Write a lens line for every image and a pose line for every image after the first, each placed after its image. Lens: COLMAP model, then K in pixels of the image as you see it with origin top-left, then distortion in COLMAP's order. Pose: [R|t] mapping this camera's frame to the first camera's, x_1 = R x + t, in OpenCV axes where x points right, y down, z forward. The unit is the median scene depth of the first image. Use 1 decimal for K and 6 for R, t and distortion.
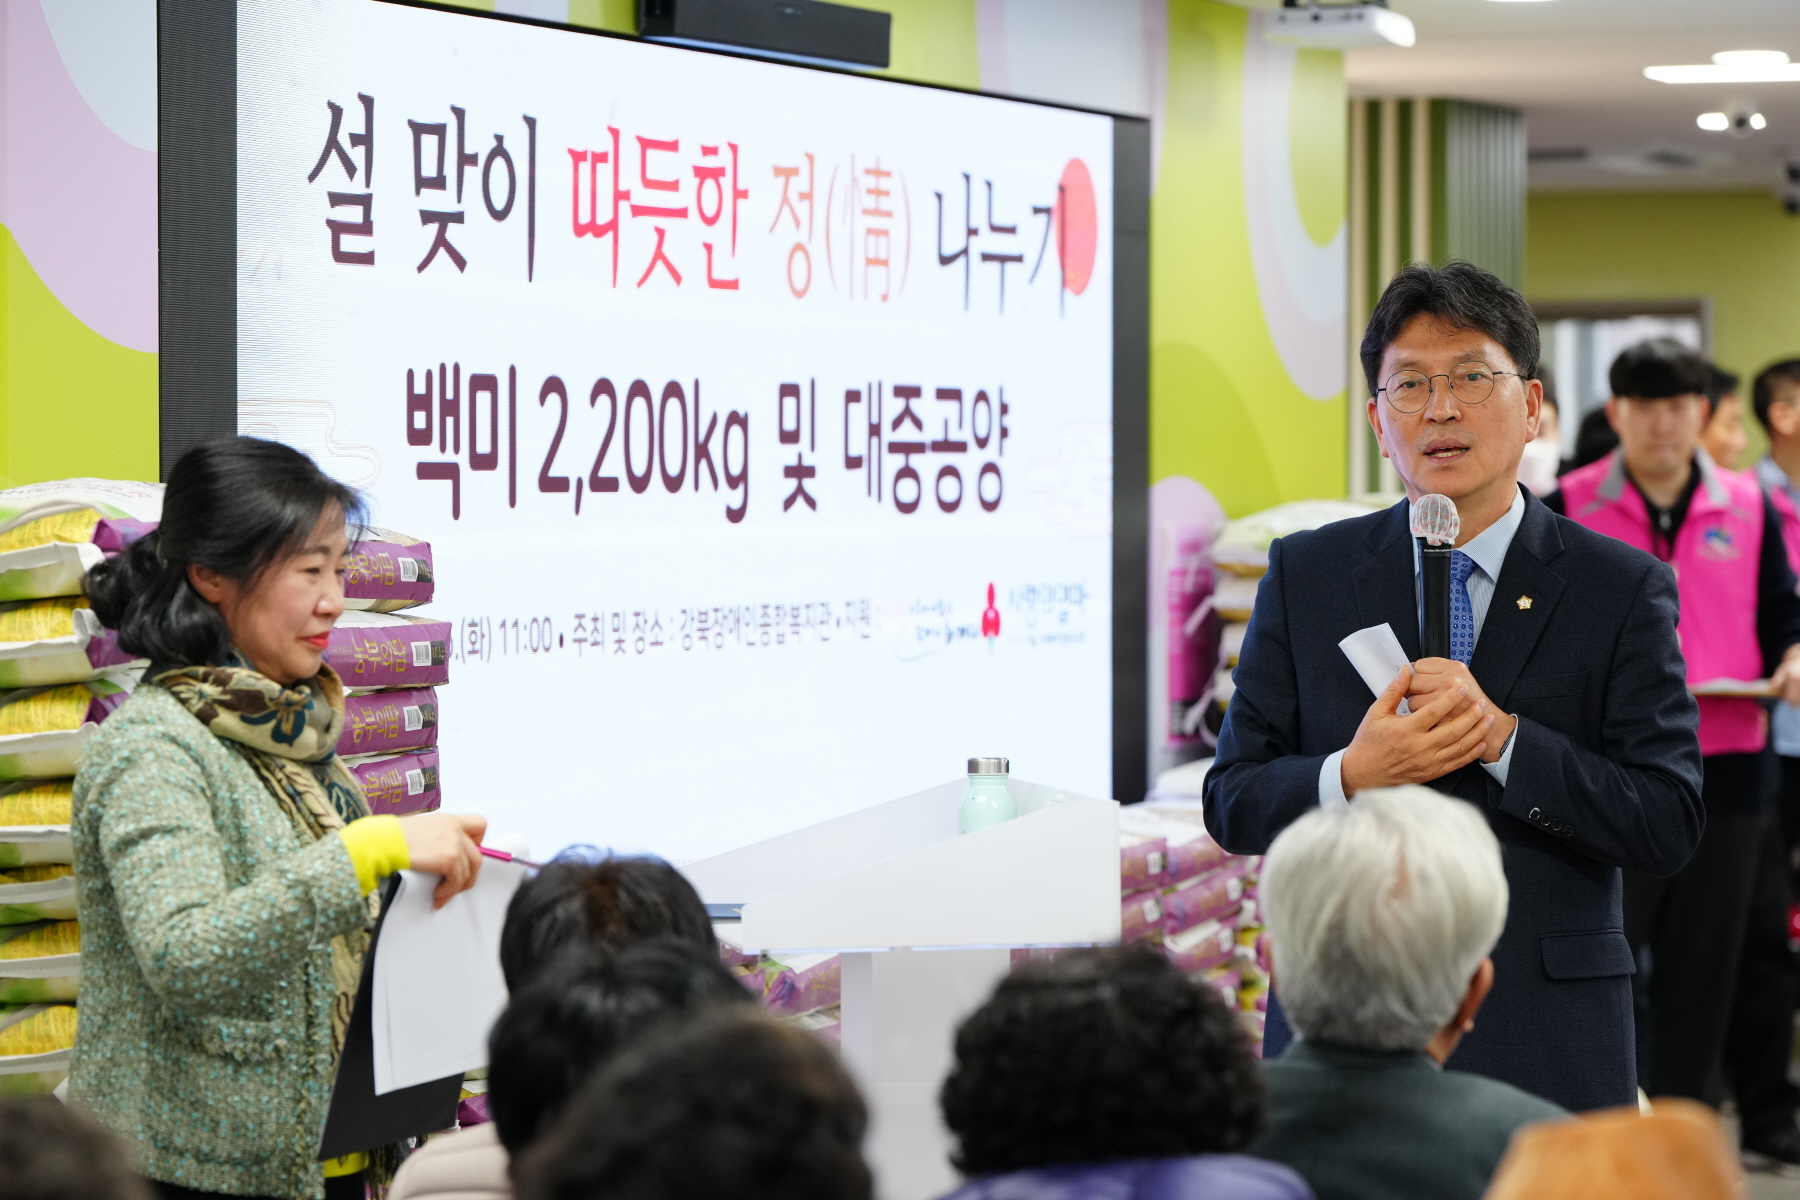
lens RADIAL K [[6743.5, 0, 895.3], [0, 6743.5, 586.2], [0, 0, 1]] dist [0.021893, 0.000000]
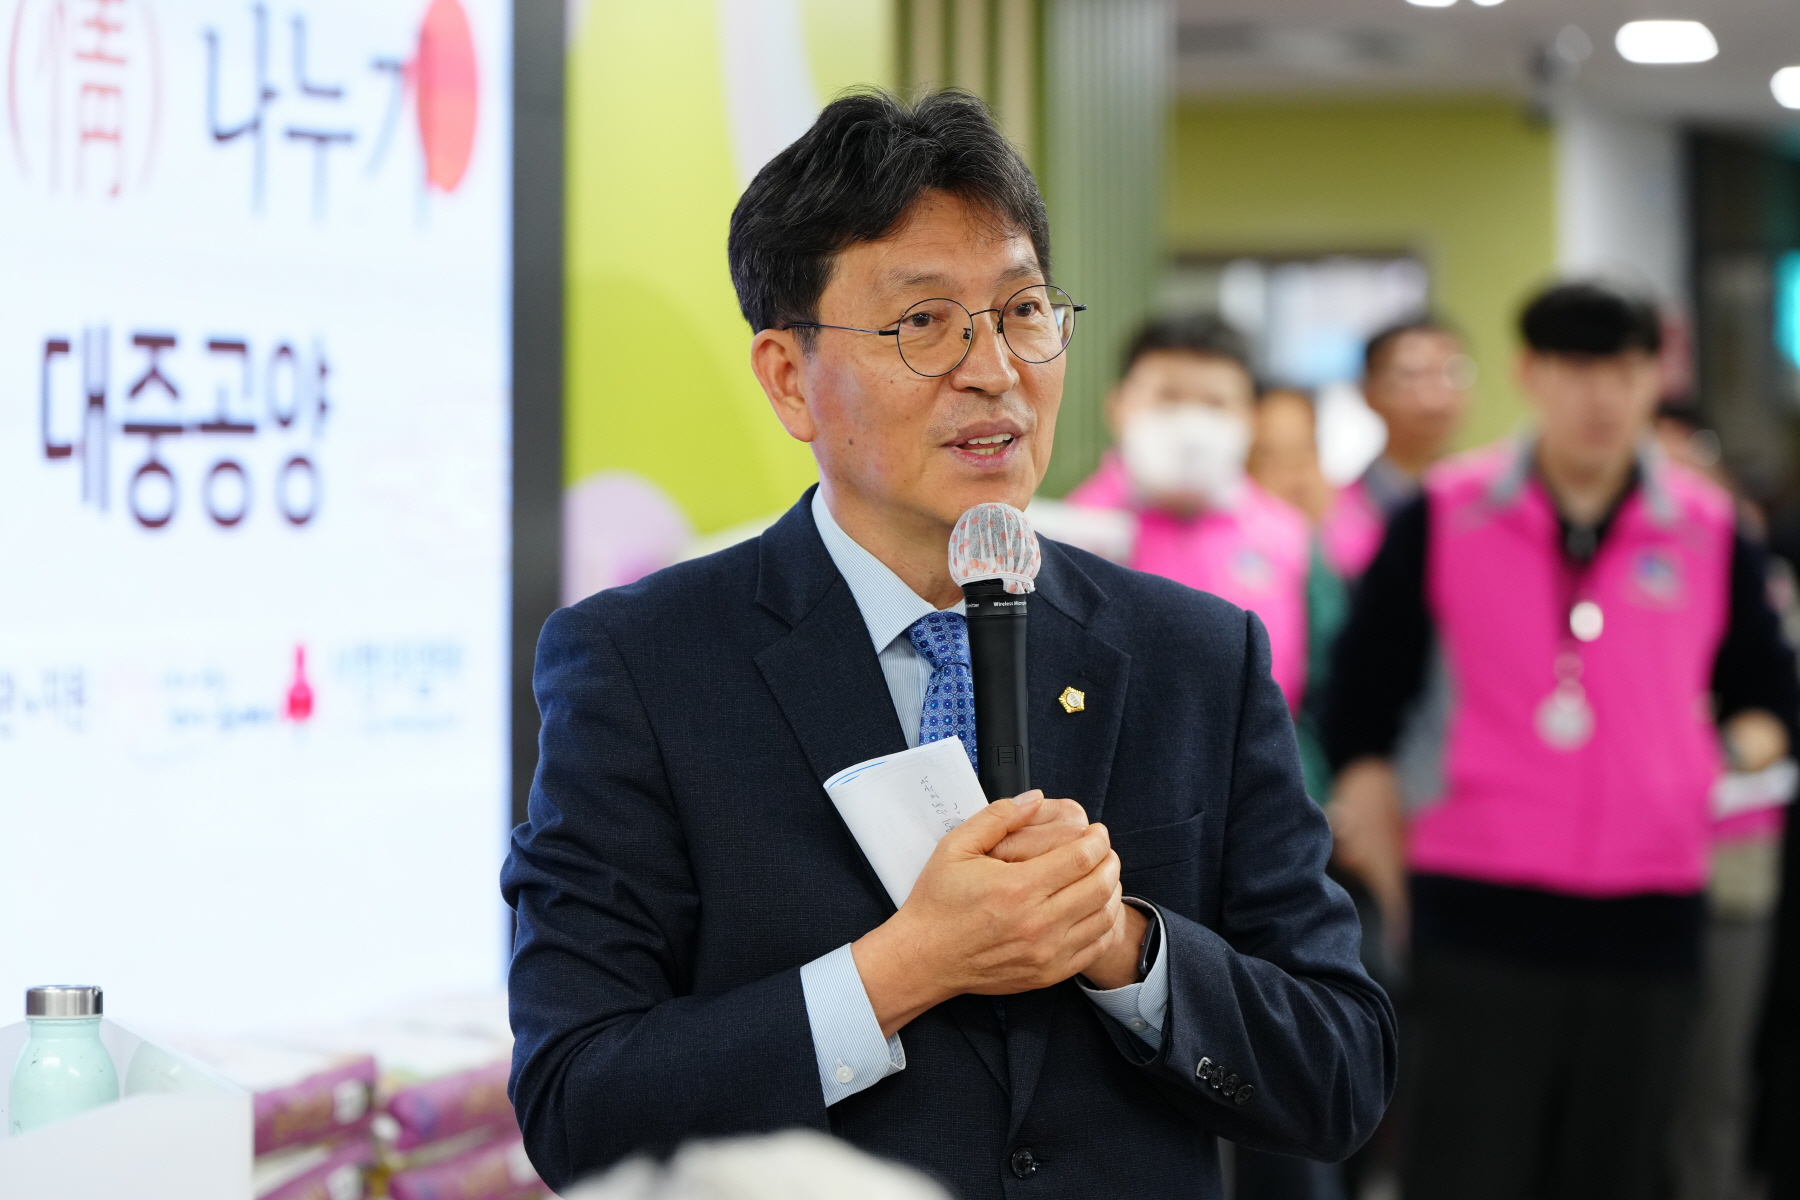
lens RADIAL K [[7829.7, 0, 899.3], [0, 7829.7, 599.5], [0, 0, 1]] dist [-0.247183, 0.000000]
pose [[0.998756, 0.002041, 0.049825, 0.035865], [-0.001988, 0.999997, -0.001119, -0.003788], [-0.049827, 0.001018, 0.998757, 0.263516]]
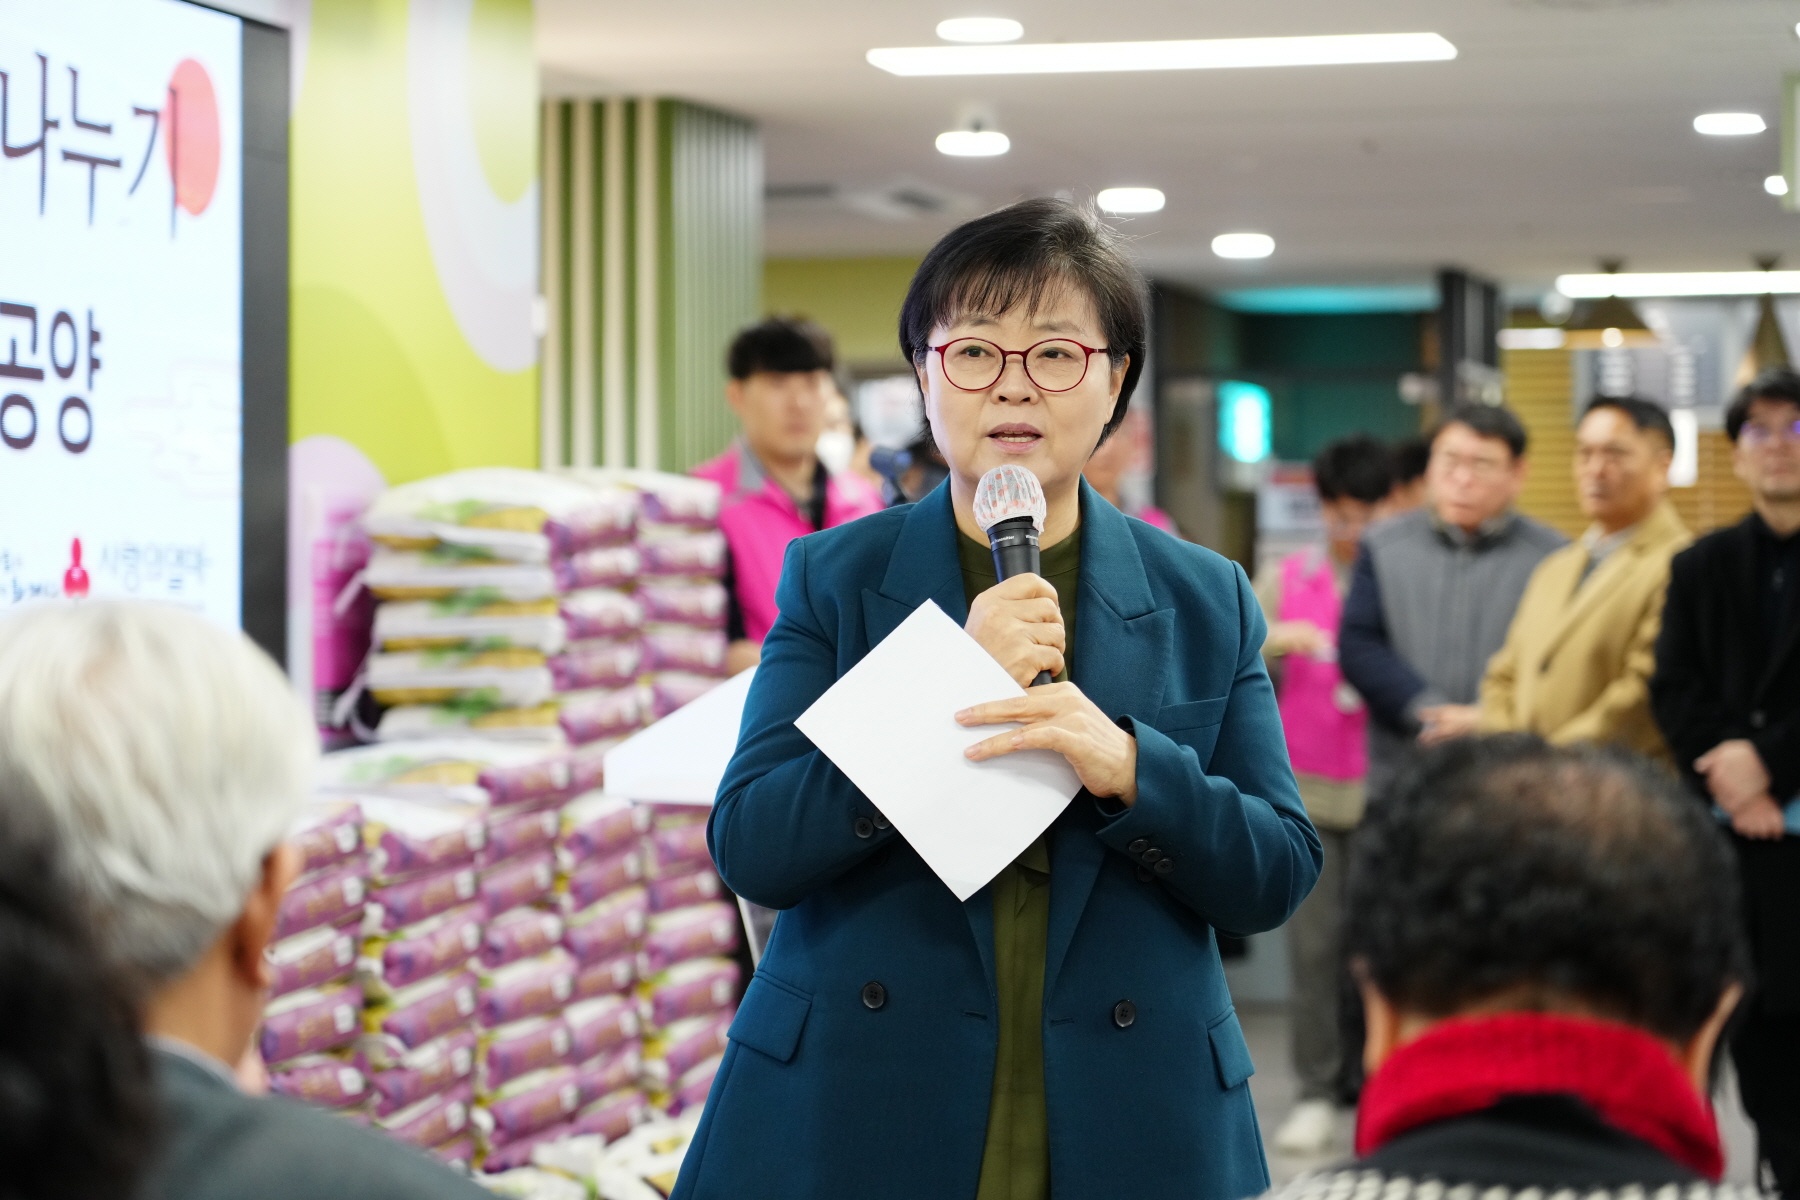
lens RADIAL K [[5487.9, 0, 904.1], [0, 5487.9, 617.6], [0, 0, 1]] dist [-0.016439, 0.000000]
pose [[0.995055, 0.000196, 0.099328, 0.052074], [0.001726, 0.999813, -0.019271, 0.024526], [-0.099314, 0.019348, 0.994868, 0.311010]]
